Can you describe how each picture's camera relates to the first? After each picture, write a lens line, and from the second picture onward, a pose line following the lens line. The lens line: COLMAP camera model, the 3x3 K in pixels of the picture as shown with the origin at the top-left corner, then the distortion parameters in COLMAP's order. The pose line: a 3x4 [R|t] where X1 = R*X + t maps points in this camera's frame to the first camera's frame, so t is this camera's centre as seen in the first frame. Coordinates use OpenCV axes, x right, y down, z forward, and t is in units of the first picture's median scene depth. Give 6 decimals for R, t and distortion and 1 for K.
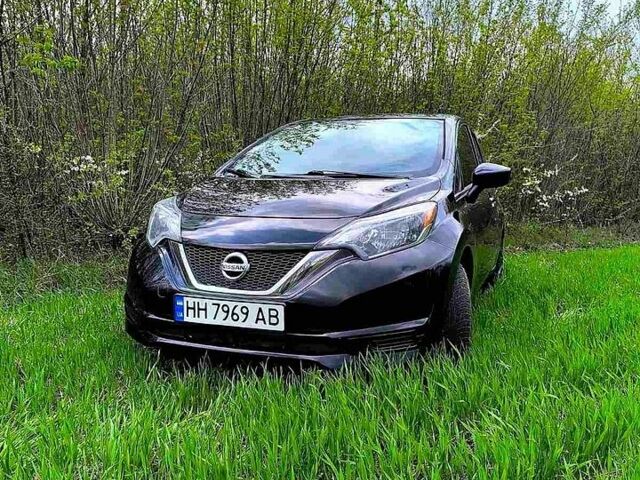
lens RADIAL K [[585.8, 0, 315.7], [0, 585.8, 242.4], [0, 0, 1]] dist [0.070123, -0.118749]
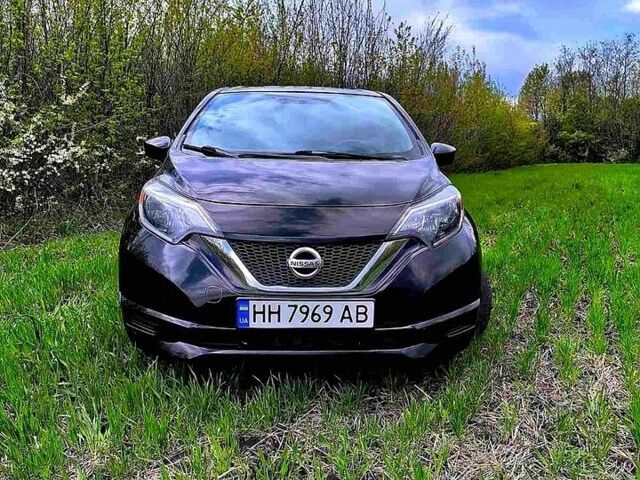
lens RADIAL K [[585.8, 0, 320.6], [0, 585.8, 242.9], [0, 0, 1]] dist [0.070123, -0.118749]
pose [[0.907449, -0.055226, 0.416516, -0.498719], [0.025769, 0.996773, 0.076021, -0.058998], [-0.419371, -0.058252, 0.905944, 0.164525]]
